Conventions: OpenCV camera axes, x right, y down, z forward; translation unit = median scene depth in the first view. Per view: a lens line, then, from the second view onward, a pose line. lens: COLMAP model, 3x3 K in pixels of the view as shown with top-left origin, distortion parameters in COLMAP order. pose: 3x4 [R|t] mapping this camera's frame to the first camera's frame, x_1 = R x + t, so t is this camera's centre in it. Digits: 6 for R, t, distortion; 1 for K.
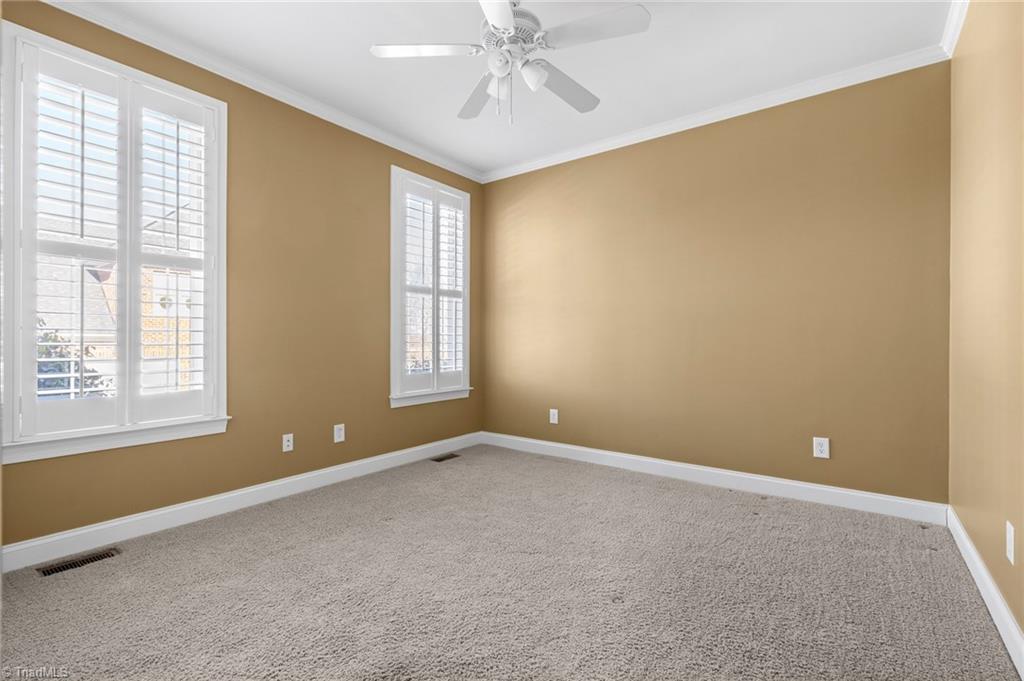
lens RADIAL K [[500.7, 0, 509.3], [0, 500.7, 335.1], [0, 0, 1]] dist [0.008583, 0.001407]
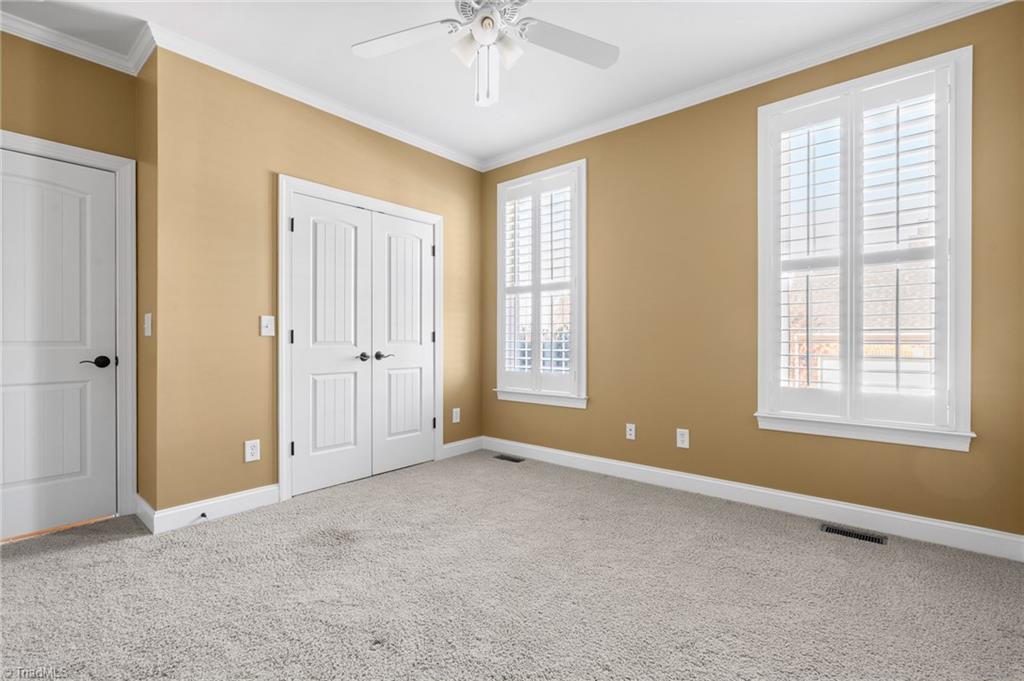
lens RADIAL K [[462.5, 0, 519.5], [0, 462.5, 341.3], [0, 0, 1]] dist [-0.004408, 0.001445]
pose [[-0.083508, 0.004044, -0.996499, 0.459185], [0.010614, 0.999939, 0.003169, 0.007071], [0.996451, -0.010312, -0.083545, 0.647675]]
